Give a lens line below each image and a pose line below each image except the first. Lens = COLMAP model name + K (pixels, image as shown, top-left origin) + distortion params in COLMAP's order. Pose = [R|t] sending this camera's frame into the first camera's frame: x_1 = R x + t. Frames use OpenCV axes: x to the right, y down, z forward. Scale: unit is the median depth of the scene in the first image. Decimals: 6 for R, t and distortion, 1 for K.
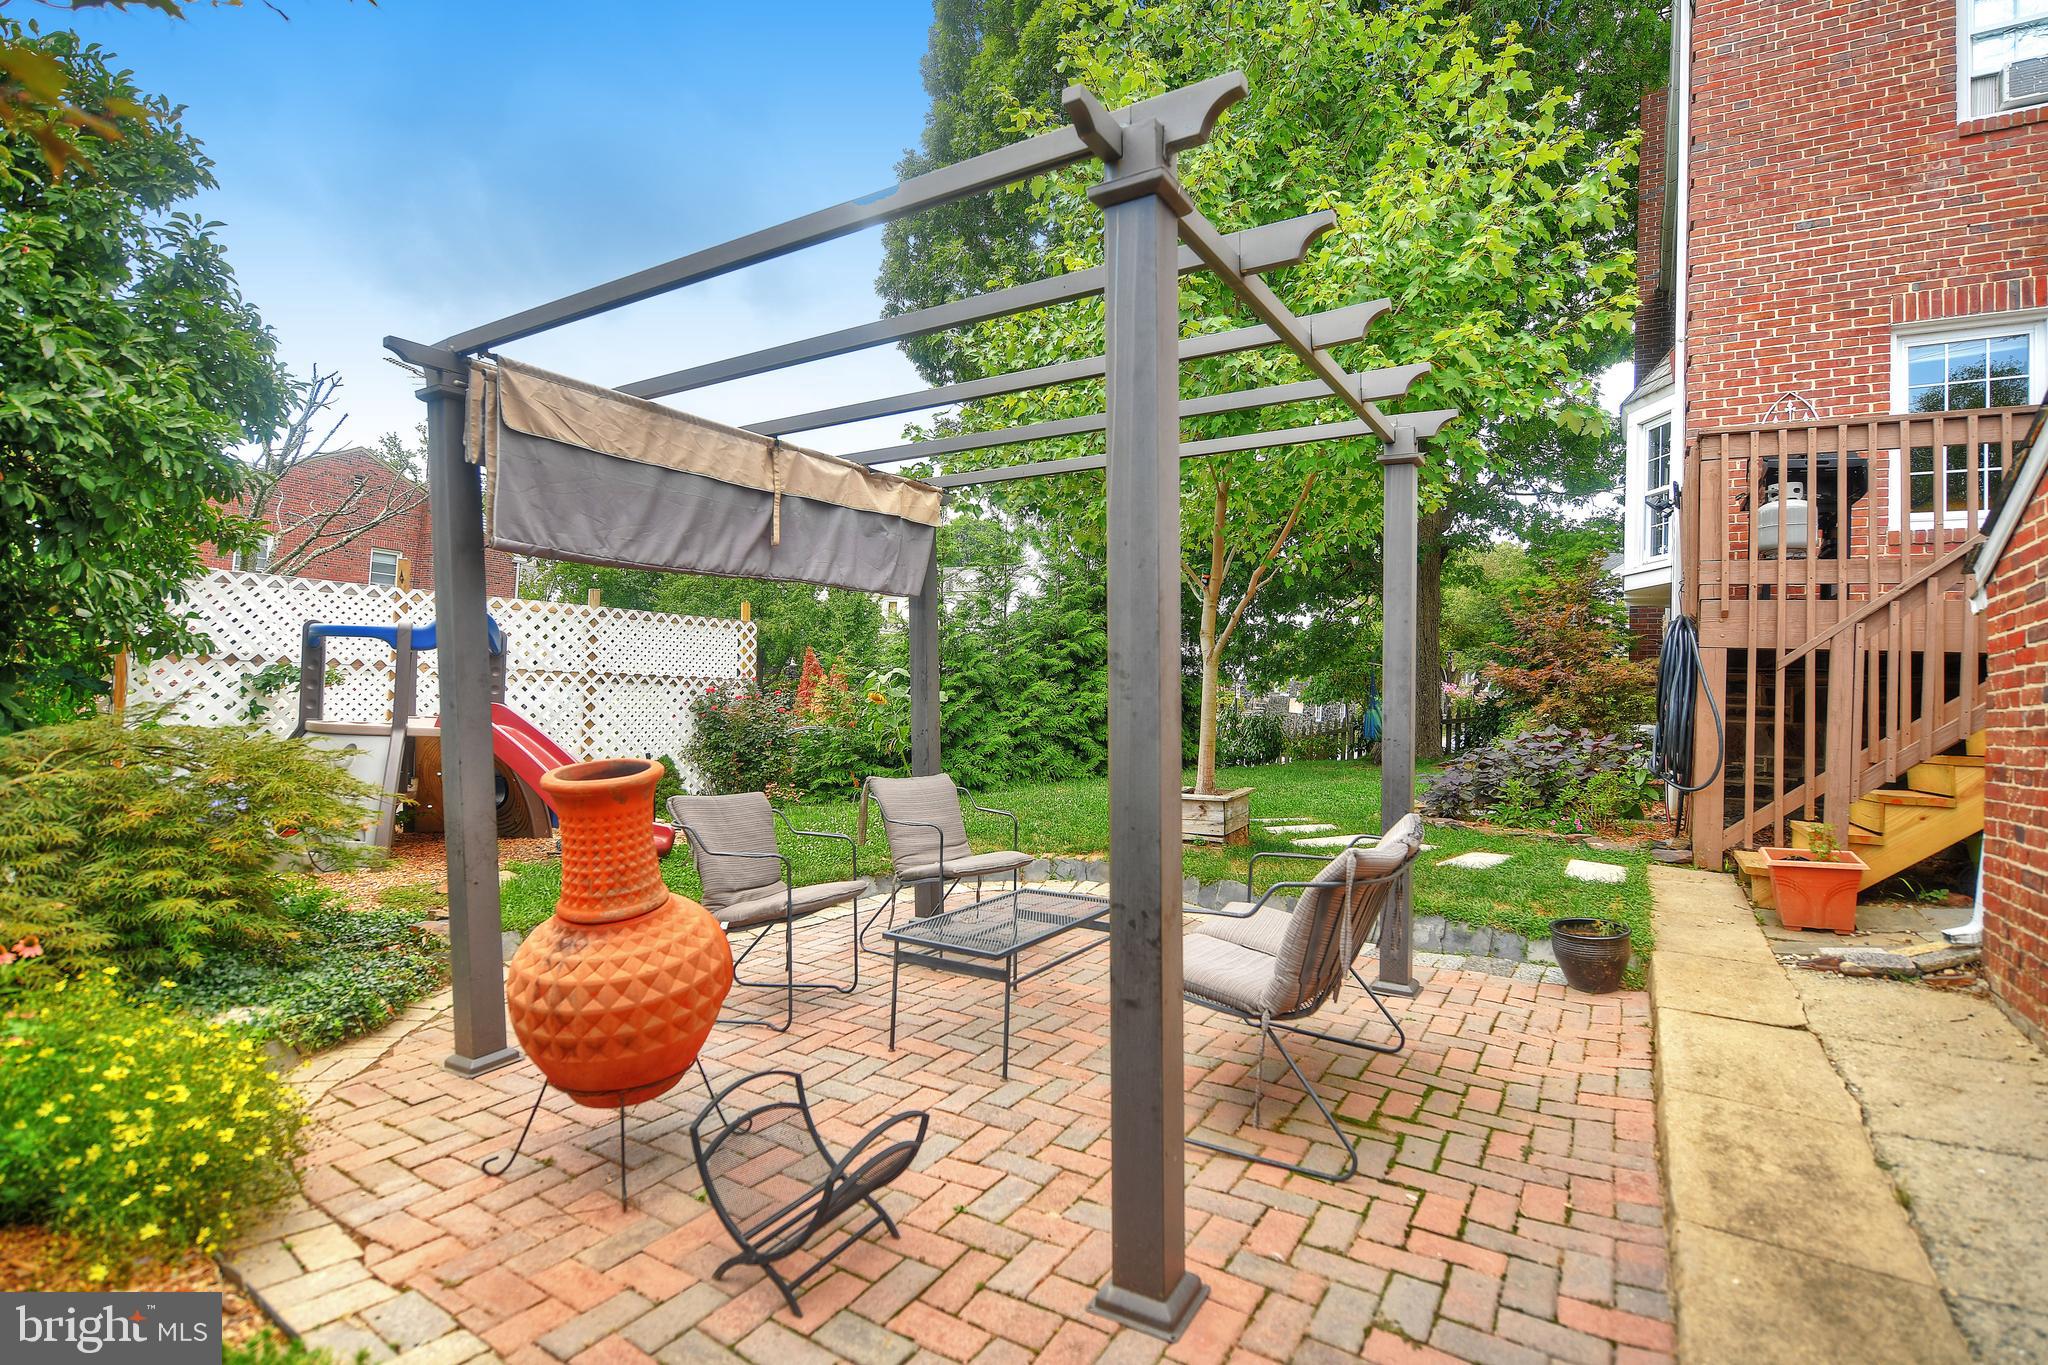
lens RADIAL K [[975.6, 0, 1021.3], [0, 975.6, 687.9], [0, 0, 1]] dist [-0.001037, -0.000435]
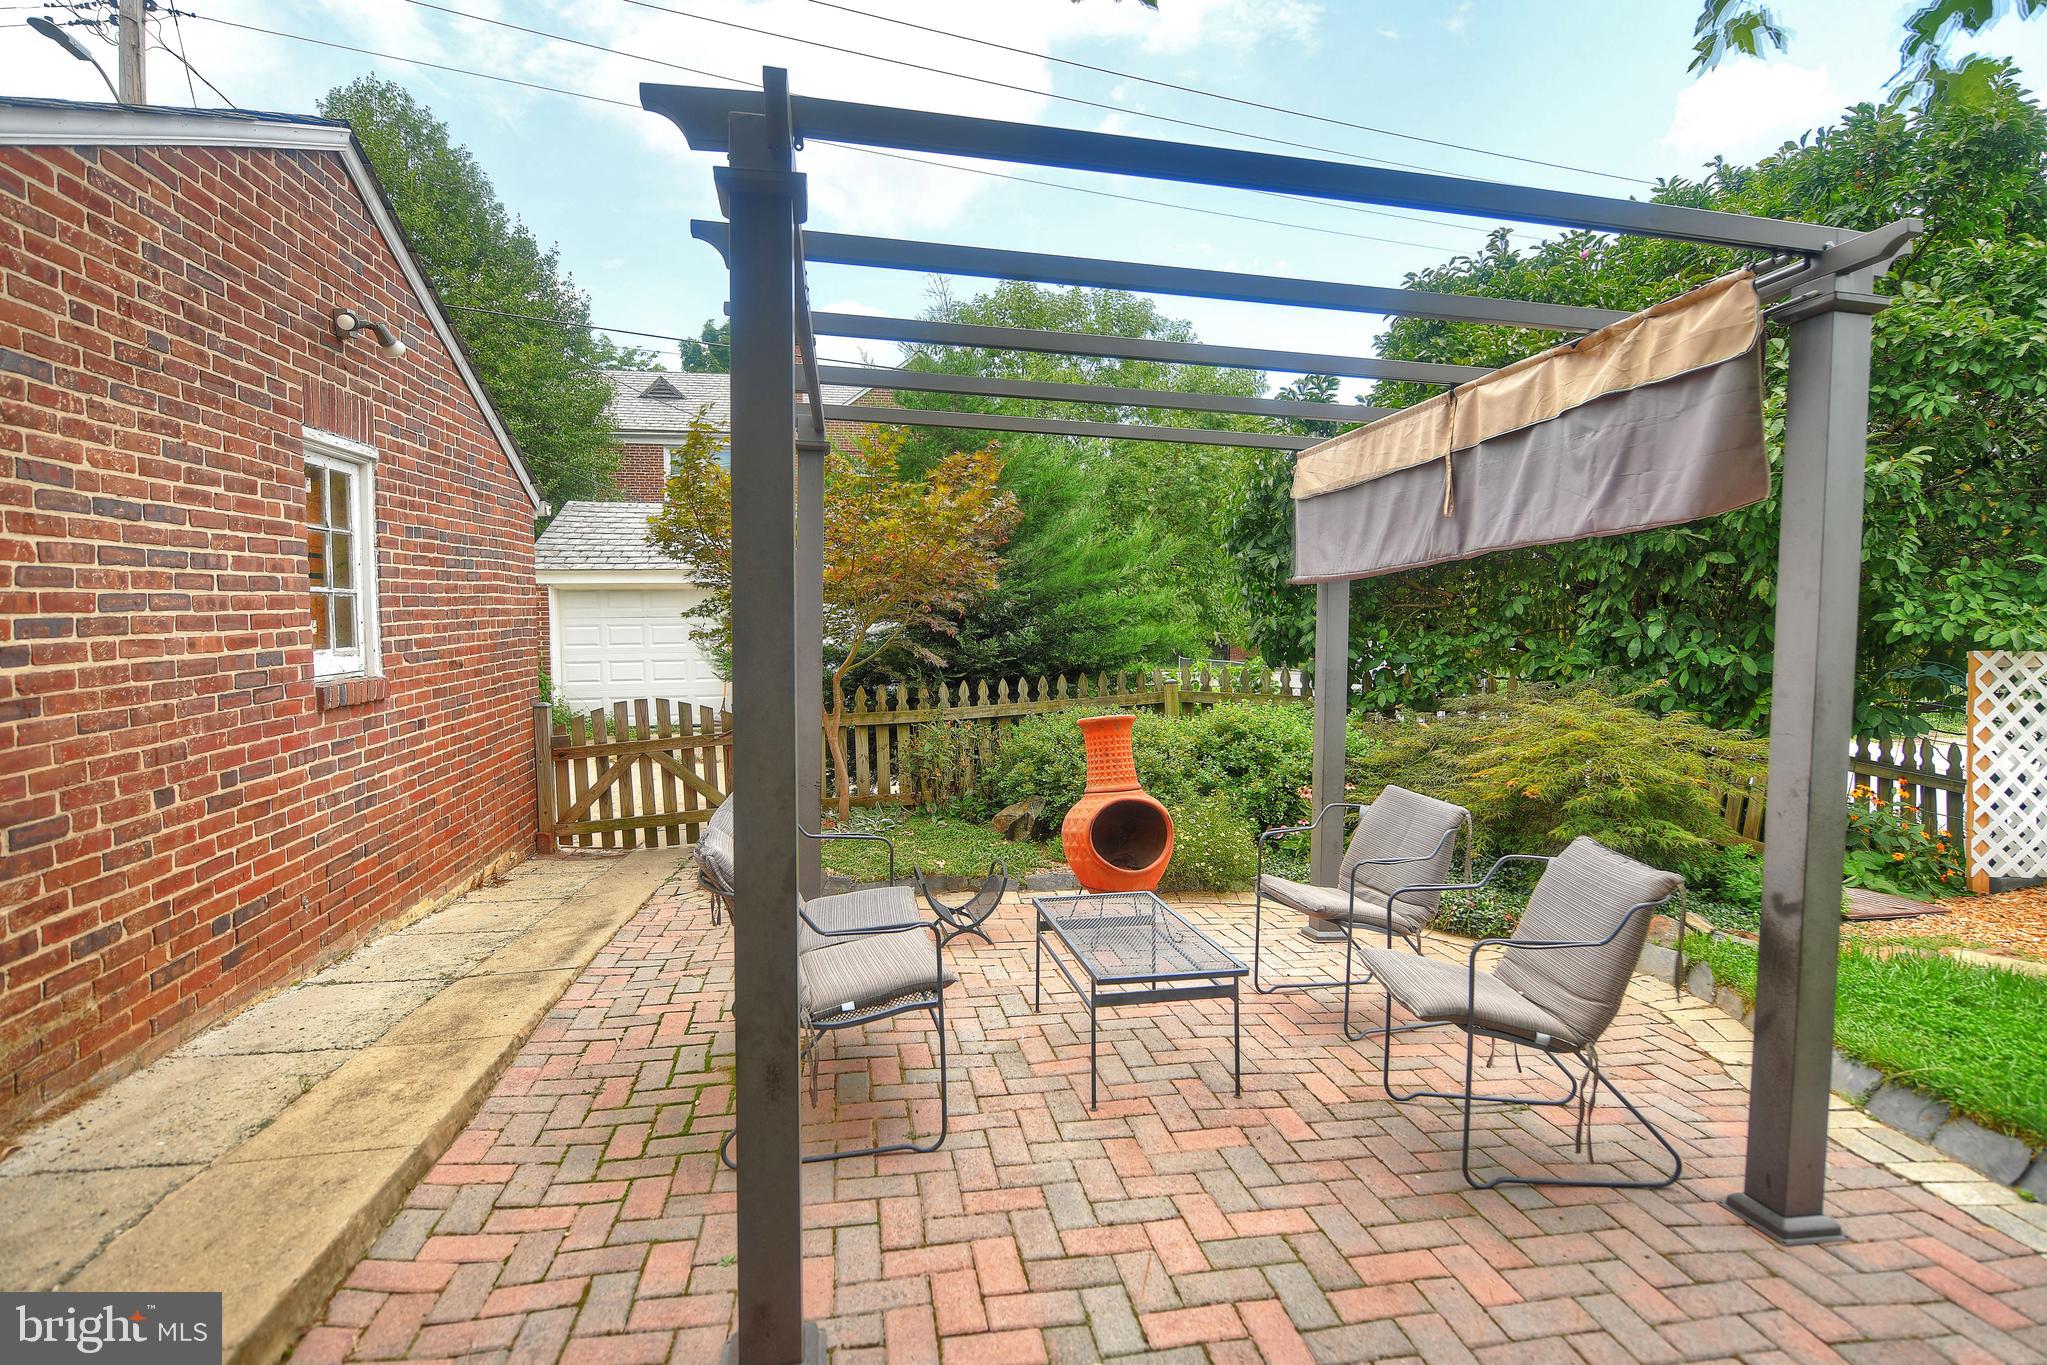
lens RADIAL K [[975.1, 0, 1021.8], [0, 975.1, 687.1], [0, 0, 1]] dist [-0.001037, -0.000435]
pose [[-0.731693, 0.012101, -0.681527, 0.834454], [-0.017911, 0.999156, 0.036971, -0.031720], [0.681399, 0.039258, -0.730858, 1.931535]]
